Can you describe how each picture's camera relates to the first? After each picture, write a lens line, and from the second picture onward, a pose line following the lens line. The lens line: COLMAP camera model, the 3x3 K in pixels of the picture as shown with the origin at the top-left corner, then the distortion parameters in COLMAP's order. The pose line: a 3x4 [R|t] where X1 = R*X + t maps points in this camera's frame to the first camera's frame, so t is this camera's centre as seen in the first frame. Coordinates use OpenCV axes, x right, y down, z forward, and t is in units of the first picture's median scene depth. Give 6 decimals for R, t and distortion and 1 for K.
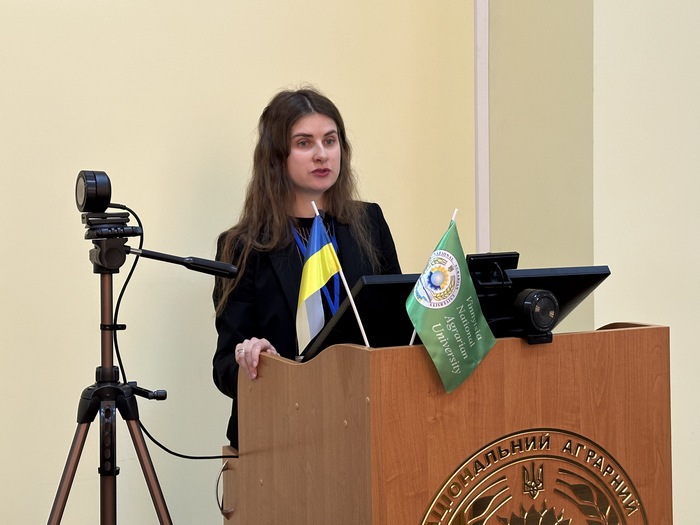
lens RADIAL K [[1153.0, 0, 344.9], [0, 1153.0, 259.5], [0, 0, 1]] dist [0.059701, 0.000000]
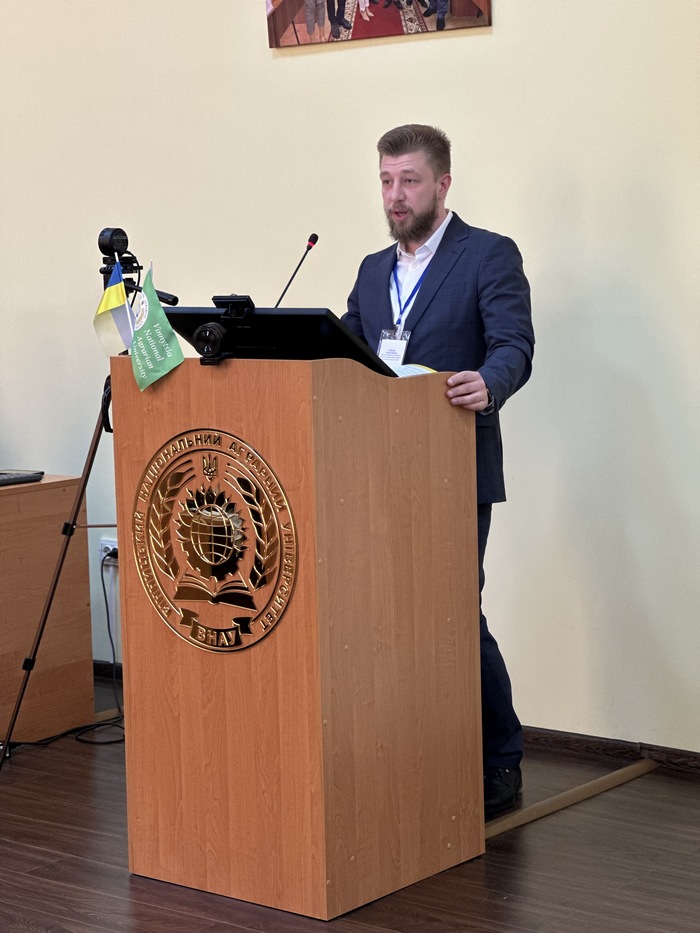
lens RADIAL K [[2096.3, 0, 356.6], [0, 2096.3, 473.6], [0, 0, 1]] dist [0.187631, 0.000000]
pose [[0.415103, 0.110955, -0.902983, 2.373641], [-0.025014, 0.993552, 0.110585, -0.070598], [0.909431, -0.023317, 0.415201, 0.156751]]
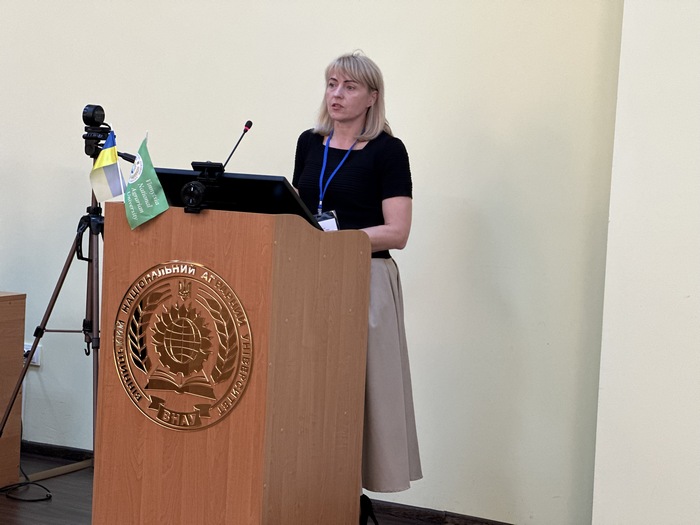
lens RADIAL K [[1572.8, 0, 347.8], [0, 1572.8, 255.8], [0, 0, 1]] dist [0.187631, 0.000000]
pose [[0.559791, 0.107212, -0.821669, 2.233591], [-0.097716, 0.993217, 0.063023, -0.034583], [0.822852, 0.045011, 0.566470, -0.147215]]
